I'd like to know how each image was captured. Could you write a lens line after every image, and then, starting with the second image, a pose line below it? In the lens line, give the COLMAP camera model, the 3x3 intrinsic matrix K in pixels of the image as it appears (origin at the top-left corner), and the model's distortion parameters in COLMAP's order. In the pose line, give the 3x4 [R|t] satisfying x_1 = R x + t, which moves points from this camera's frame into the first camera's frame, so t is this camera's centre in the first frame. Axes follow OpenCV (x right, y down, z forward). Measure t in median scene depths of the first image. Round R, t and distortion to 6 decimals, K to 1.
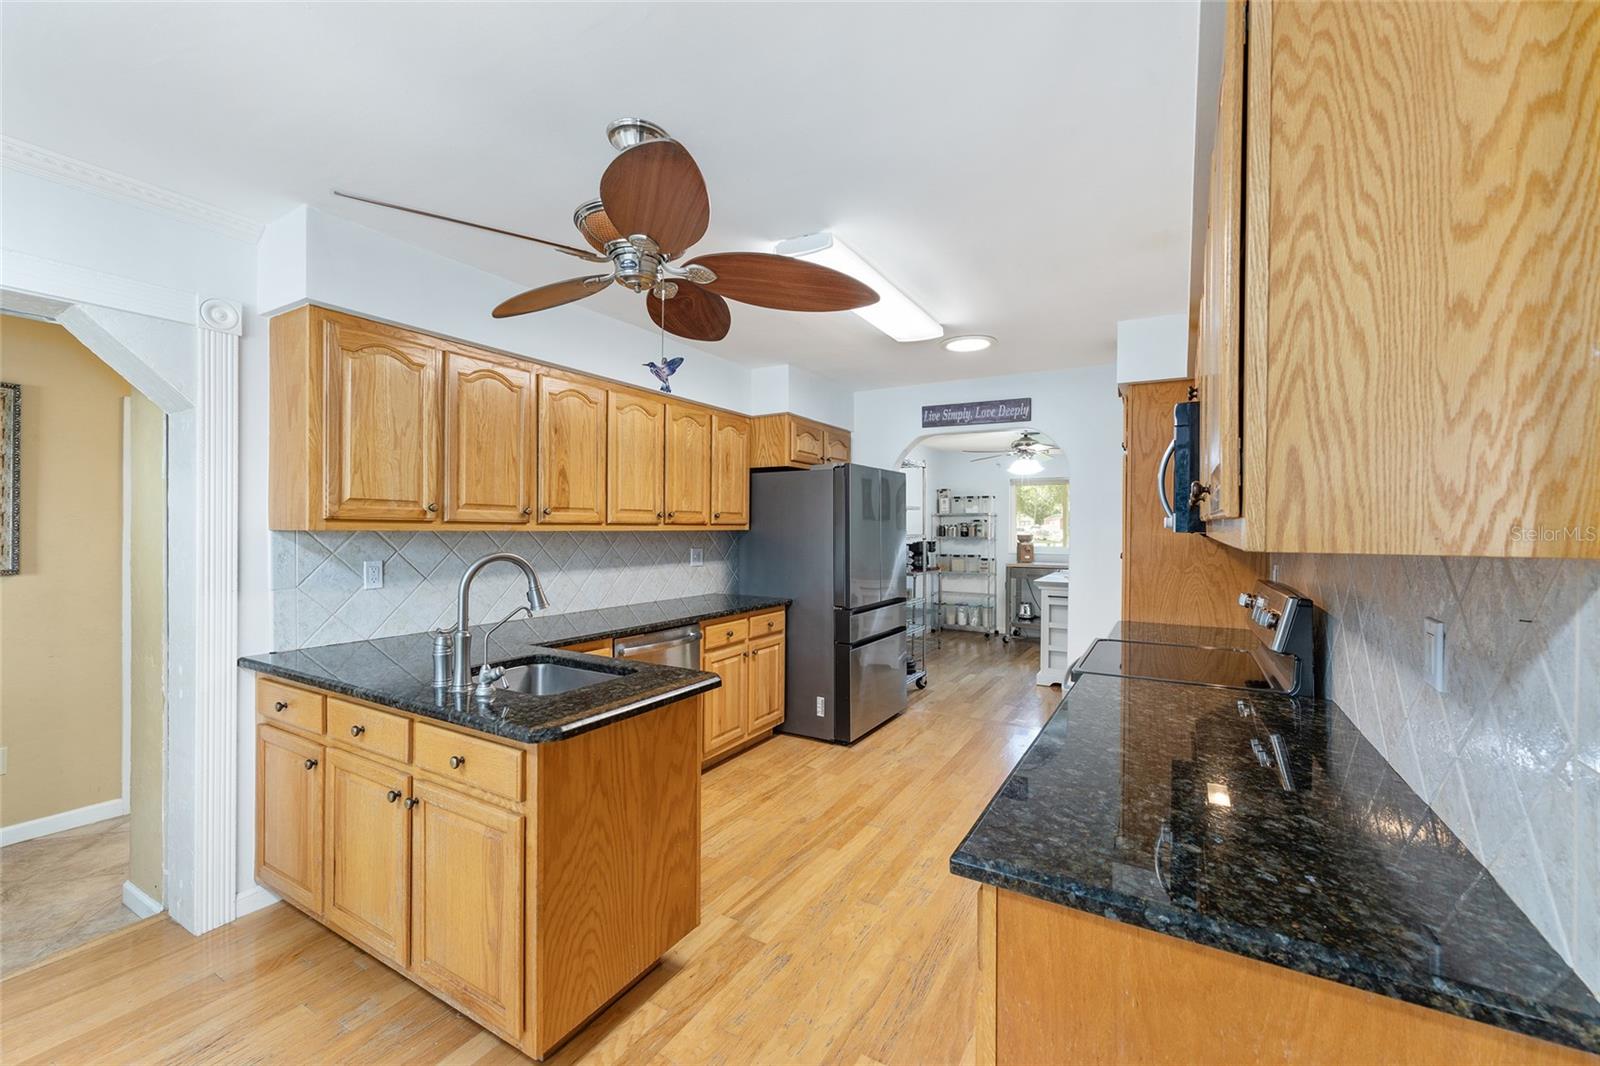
lens RADIAL K [[642.3, 0, 801.8], [0, 642.3, 526.5], [0, 0, 1]] dist [-0.004488, 0.001480]
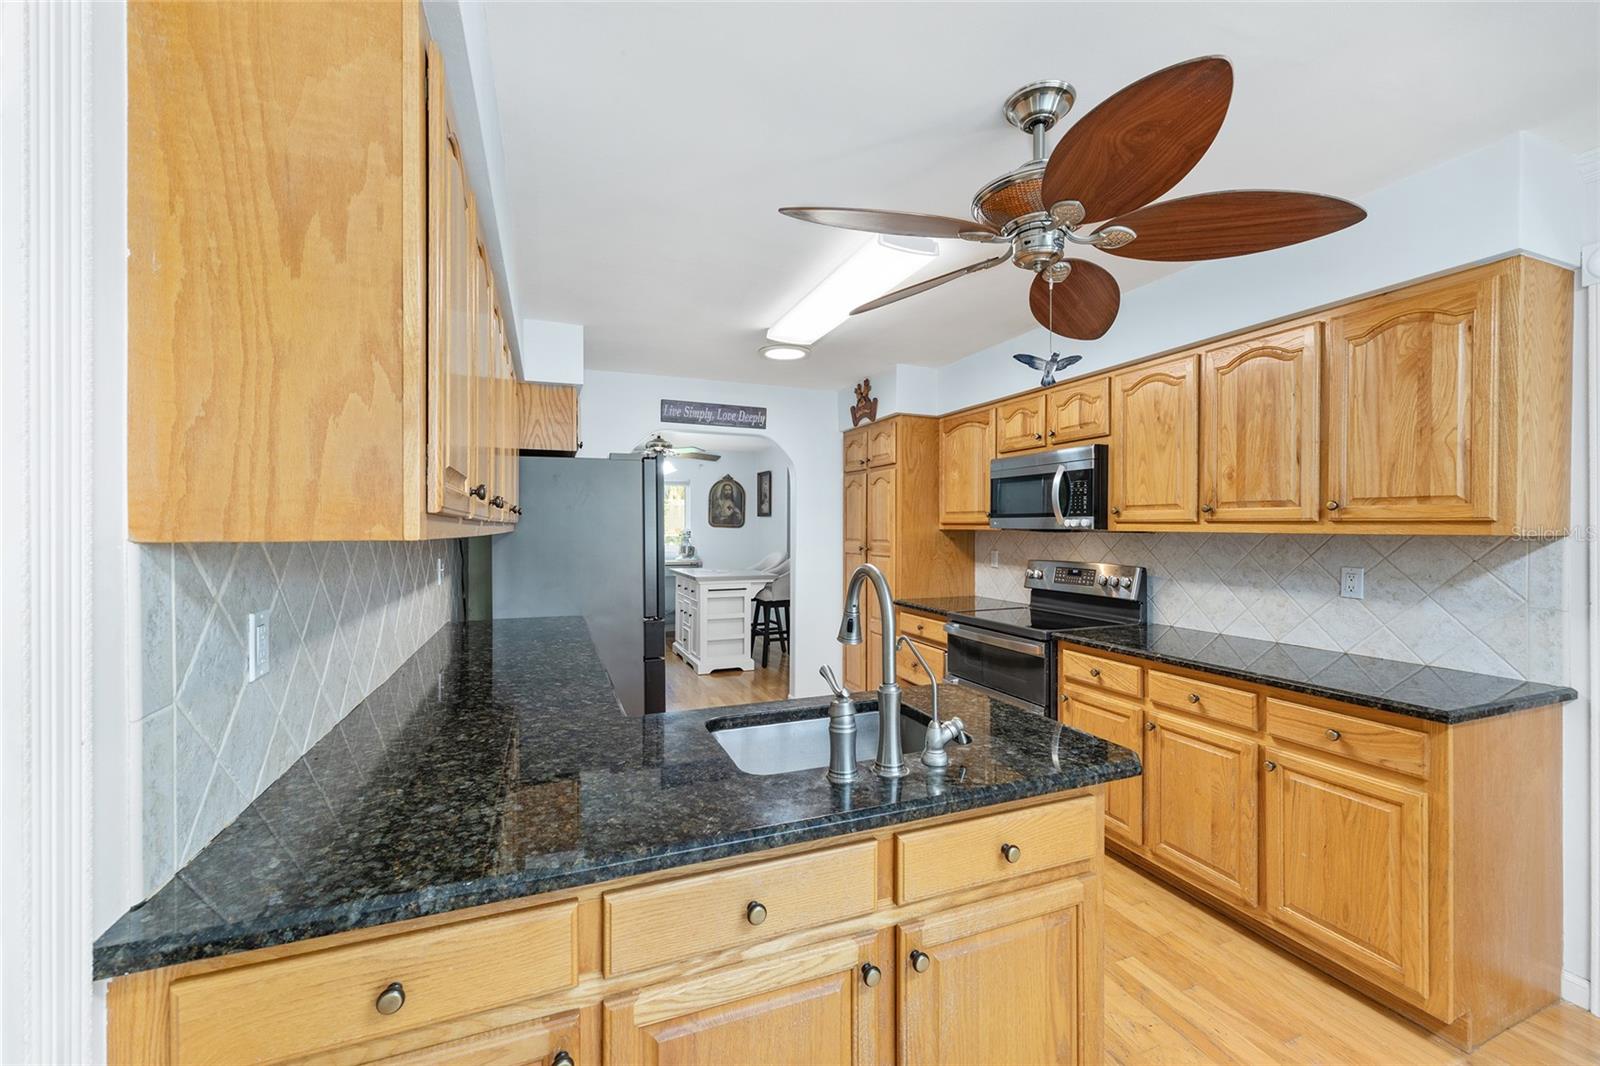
lens RADIAL K [[642.3, 0, 796.5], [0, 642.3, 527.2], [0, 0, 1]] dist [-0.004488, 0.001480]
pose [[0.619913, -0.005217, 0.784653, -0.902742], [0.002857, 0.999986, 0.004392, -0.003194], [-0.784665, -0.000481, 0.619919, 0.533061]]
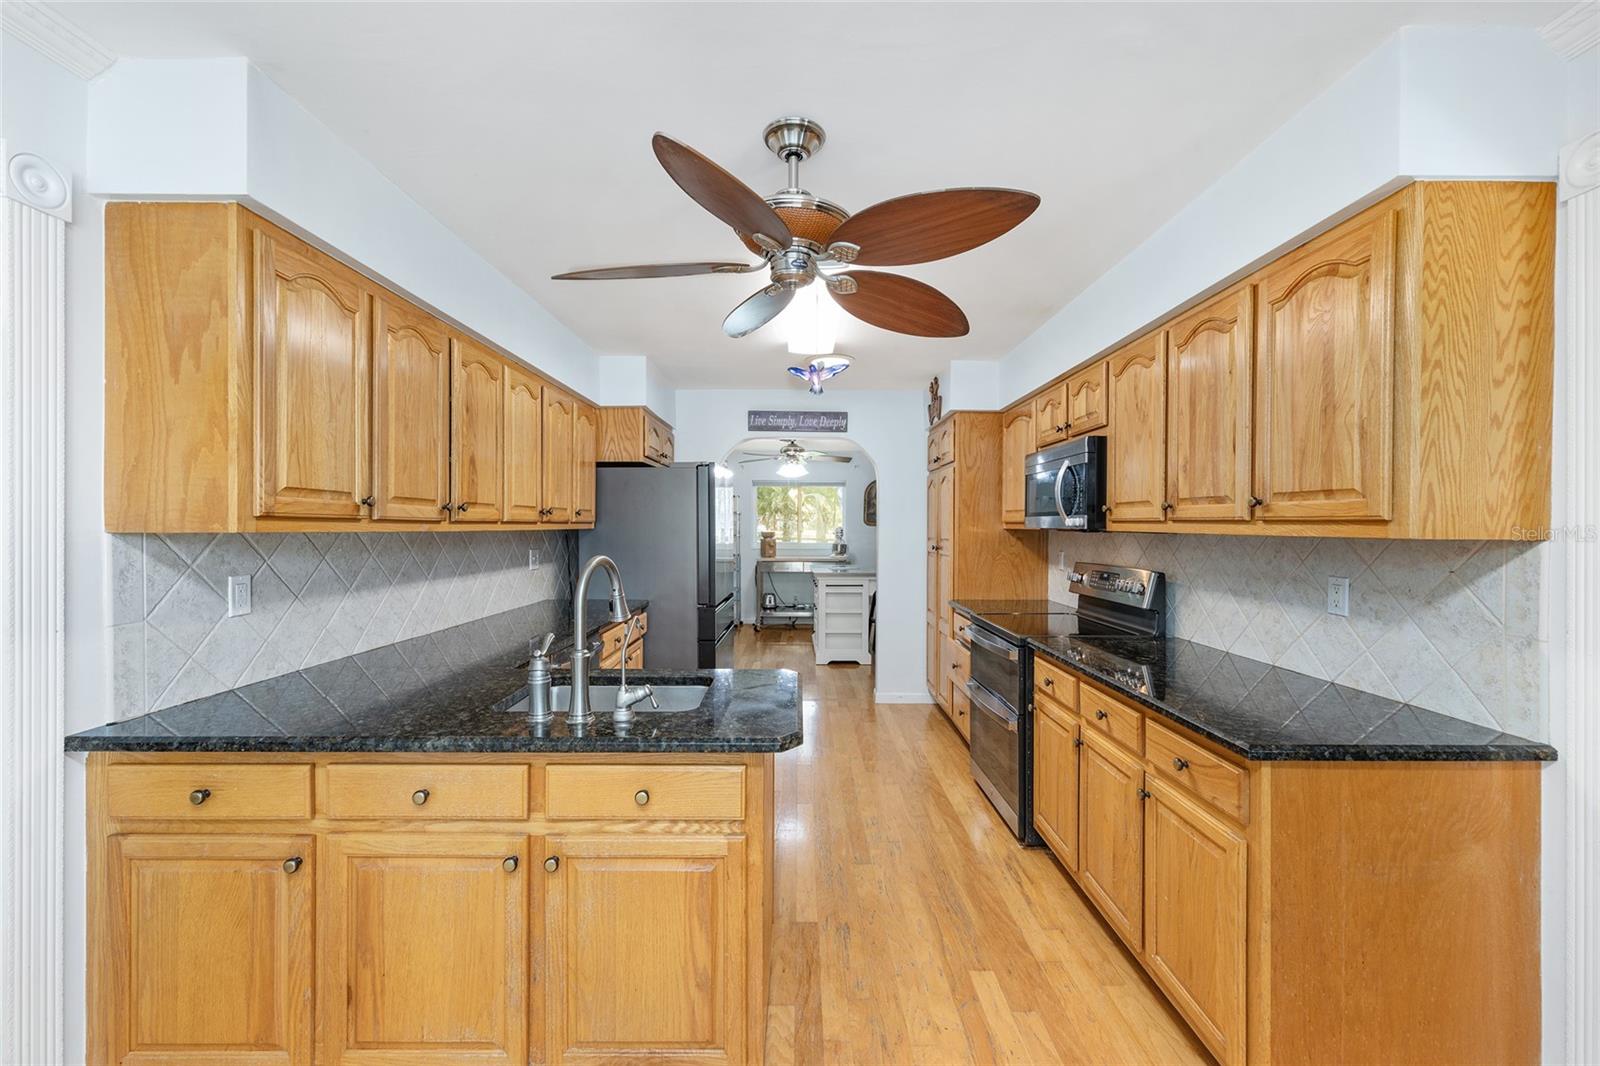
lens RADIAL K [[642.3, 0, 796.8], [0, 642.3, 525.4], [0, 0, 1]] dist [-0.004488, 0.001480]
pose [[0.864274, -0.002799, 0.503014, -0.571480], [0.001599, 0.999995, 0.002816, -0.002518], [-0.503019, -0.001630, 0.864274, 0.101408]]
